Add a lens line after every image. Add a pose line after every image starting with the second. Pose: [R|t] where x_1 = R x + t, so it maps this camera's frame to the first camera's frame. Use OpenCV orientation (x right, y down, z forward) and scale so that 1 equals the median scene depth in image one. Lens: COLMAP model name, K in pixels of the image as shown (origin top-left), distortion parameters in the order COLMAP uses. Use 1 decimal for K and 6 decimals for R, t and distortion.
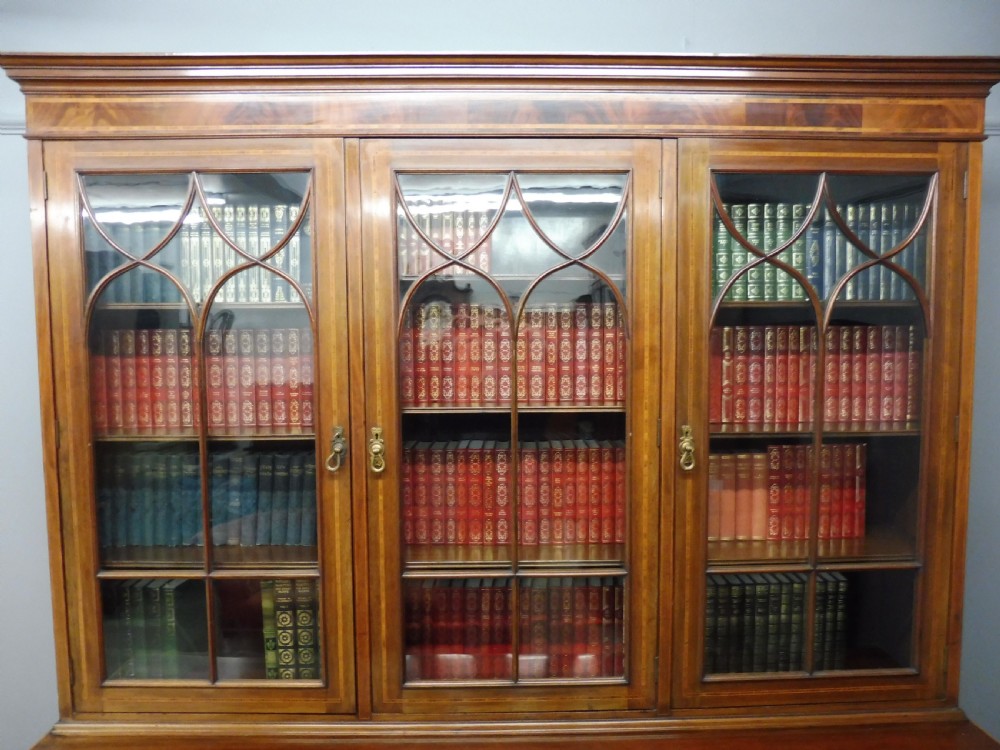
lens RADIAL K [[722.5, 0, 500.9], [0, 722.5, 378.3], [0, 0, 1]] dist [-0.038753, -0.008310]
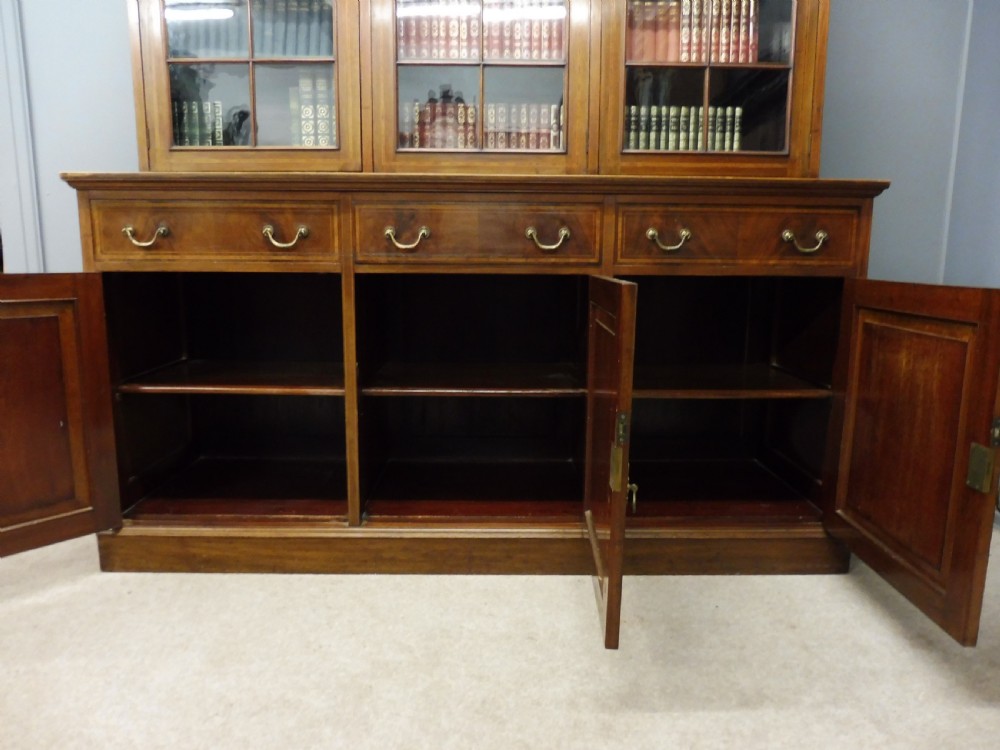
lens RADIAL K [[727.7, 0, 502.3], [0, 727.7, 378.9], [0, 0, 1]] dist [-0.036544, -0.001243]
pose [[0.999924, 0.011836, -0.003486, 0.066803], [-0.011422, 0.994786, 0.101338, 0.683755], [0.004667, -0.101291, 0.994846, -0.368795]]
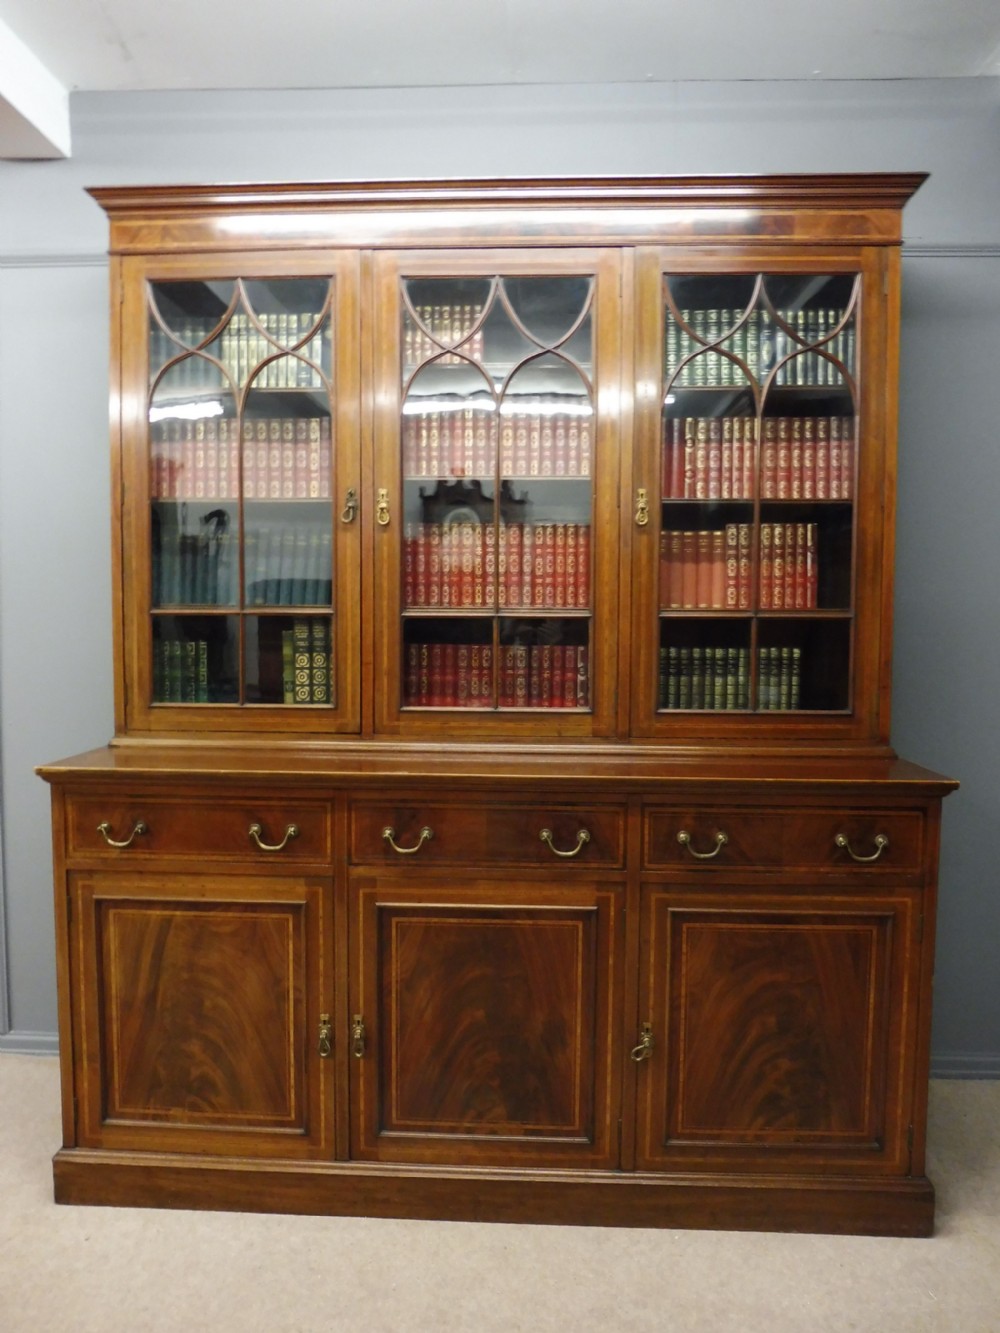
lens RADIAL K [[967.4, 0, 500.0], [0, 967.4, 666.5], [0, 0, 1]] dist [-0.018140, -0.058319]
pose [[0.997773, 0.013946, -0.065228, 0.124984], [-0.014620, 0.999844, -0.009865, 0.355326], [0.065081, 0.010797, 0.997822, -0.560483]]
